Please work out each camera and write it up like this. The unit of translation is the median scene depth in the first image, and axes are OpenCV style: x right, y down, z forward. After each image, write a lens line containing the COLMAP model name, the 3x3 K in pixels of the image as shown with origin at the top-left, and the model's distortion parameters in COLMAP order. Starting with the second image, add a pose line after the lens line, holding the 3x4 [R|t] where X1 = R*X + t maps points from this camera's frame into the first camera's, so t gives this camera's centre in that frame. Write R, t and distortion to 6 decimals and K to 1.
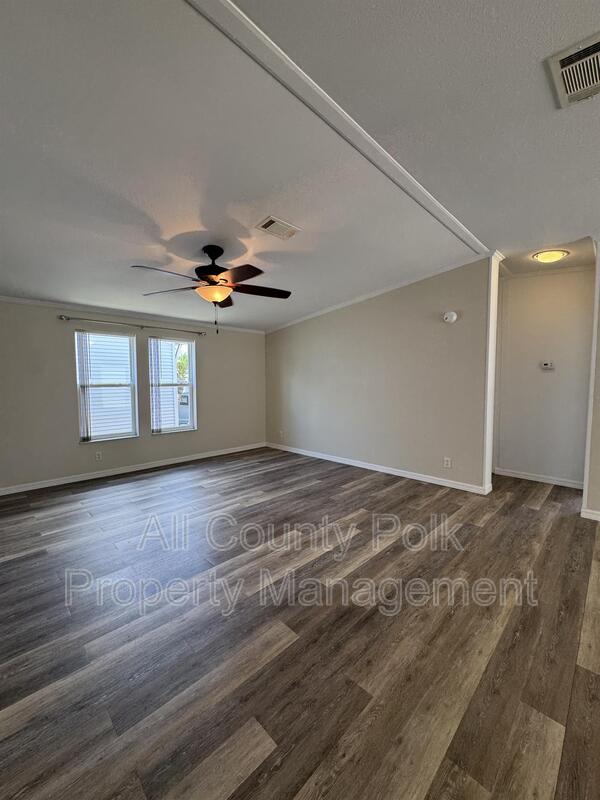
lens RADIAL K [[320.5, 0, 300.6], [0, 320.5, 399.4], [0, 0, 1]] dist [-0.002700, 0.000411]
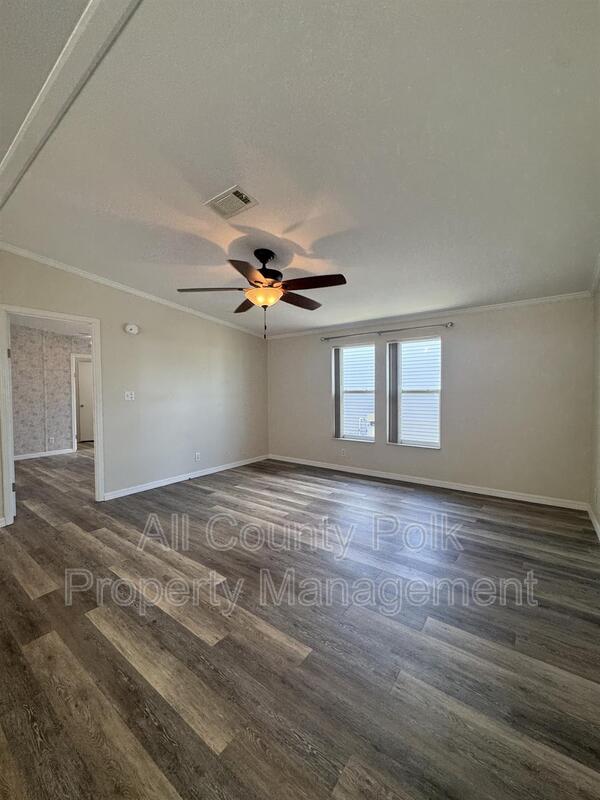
lens RADIAL K [[320.5, 0, 297.8], [0, 320.5, 392.7], [0, 0, 1]] dist [-0.002700, 0.000411]
pose [[0.134591, 0.009087, -0.990860, 0.545320], [-0.049510, 0.998771, 0.002434, -0.036750], [0.989664, 0.048730, 0.134876, 0.741258]]
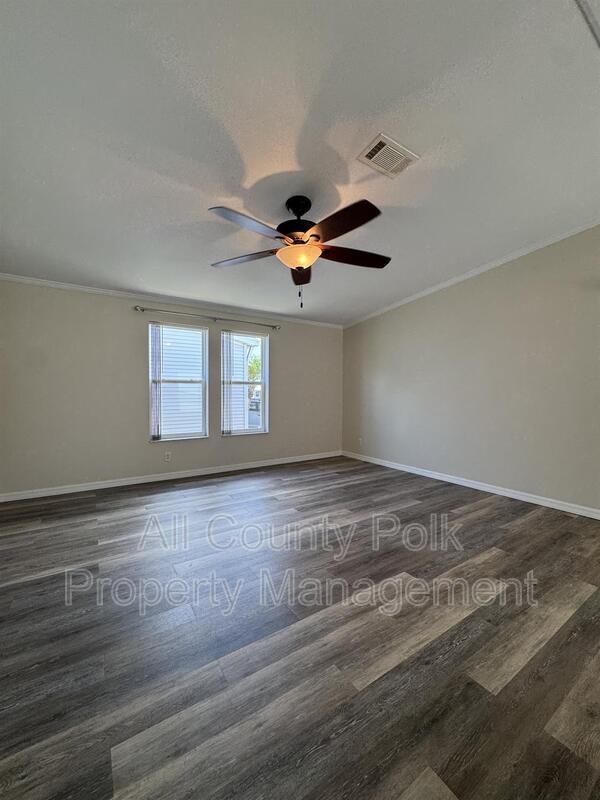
lens RADIAL K [[320.5, 0, 300.3], [0, 320.5, 399.1], [0, 0, 1]] dist [-0.002700, 0.000411]
pose [[0.980091, 0.012423, -0.198160, -0.077669], [-0.019300, 0.999275, -0.032814, 0.036843], [0.197609, 0.035985, 0.979620, 0.173225]]
